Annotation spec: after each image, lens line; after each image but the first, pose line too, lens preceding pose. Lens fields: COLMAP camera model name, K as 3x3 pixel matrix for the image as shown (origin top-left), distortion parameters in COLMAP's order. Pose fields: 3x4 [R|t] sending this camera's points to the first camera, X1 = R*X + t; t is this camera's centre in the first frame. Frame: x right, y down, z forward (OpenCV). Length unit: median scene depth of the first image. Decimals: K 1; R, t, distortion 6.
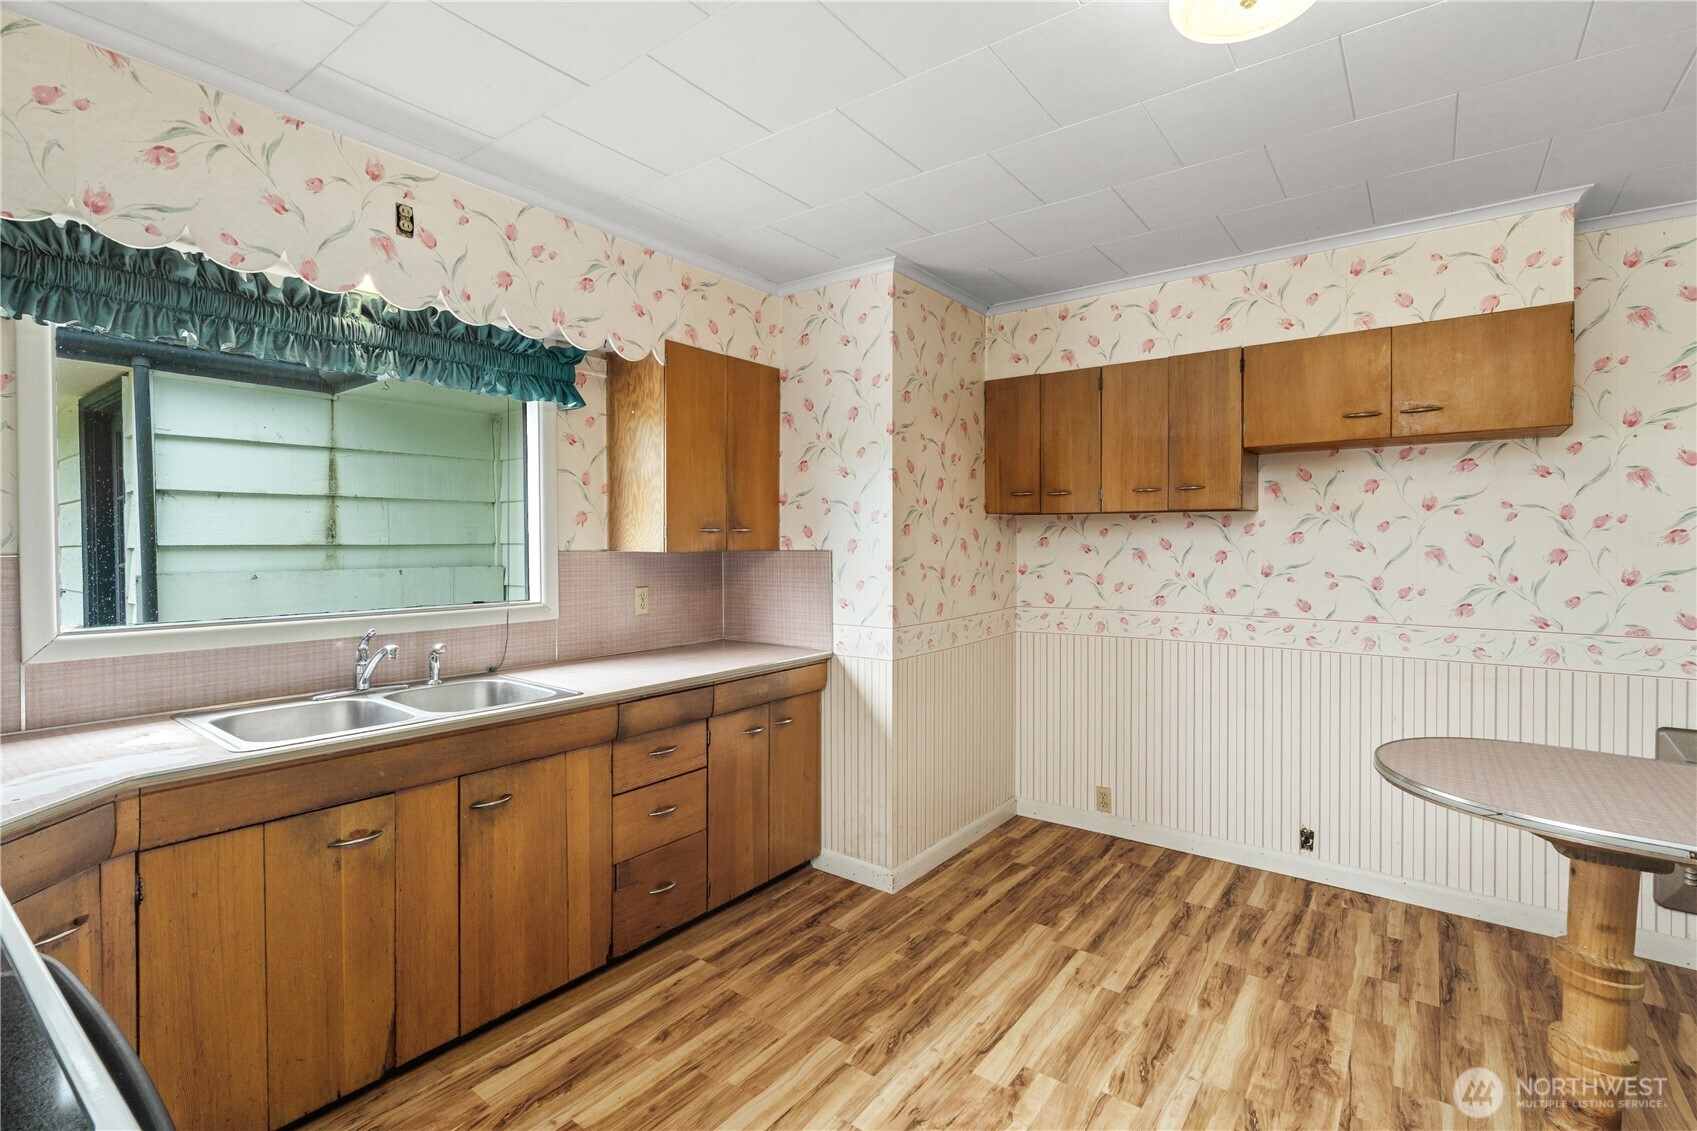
lens RADIAL K [[774.6, 0, 857.2], [0, 774.6, 552.7], [0, 0, 1]] dist [-0.001793, 0.000873]
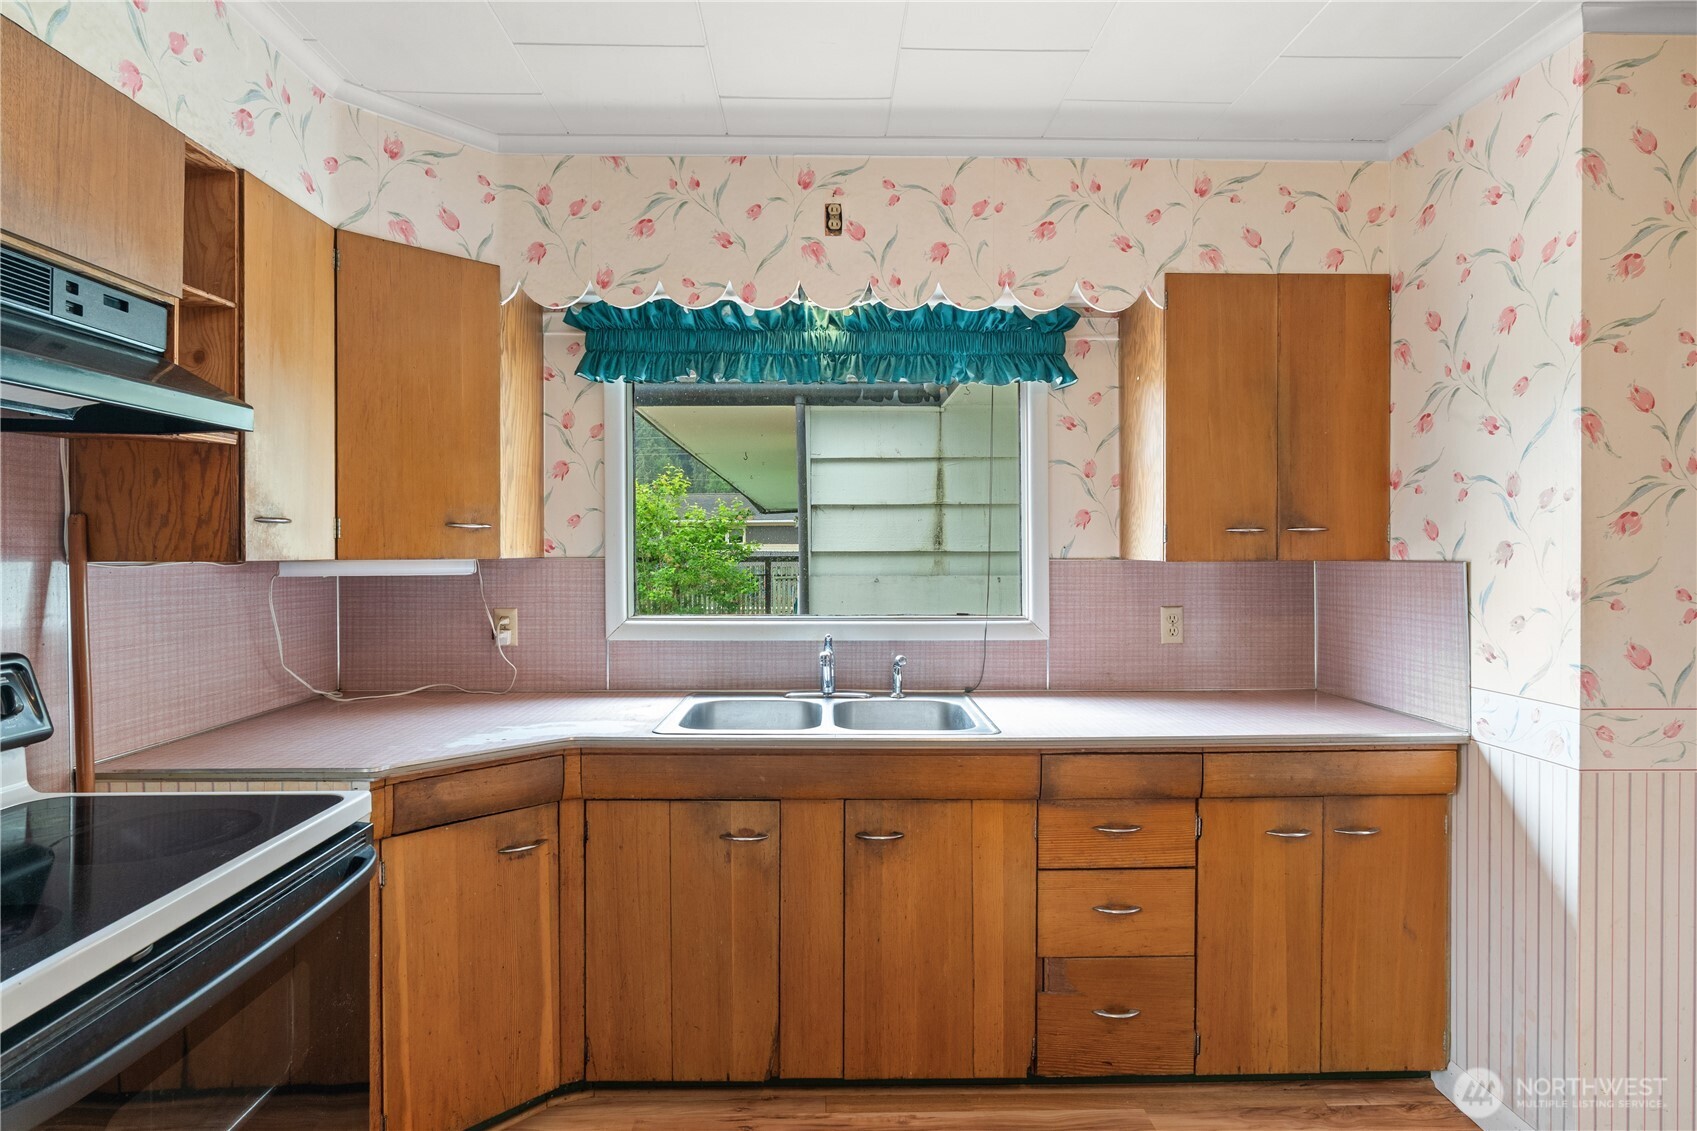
lens RADIAL K [[858.3, 0, 844.5], [0, 858.3, 557.3], [0, 0, 1]] dist [-0.005529, 0.002069]
pose [[0.615334, 0.006546, -0.788239, 0.232110], [-0.010133, 0.999949, 0.000394, -0.001641], [0.788201, 0.007745, 0.615369, 0.284716]]
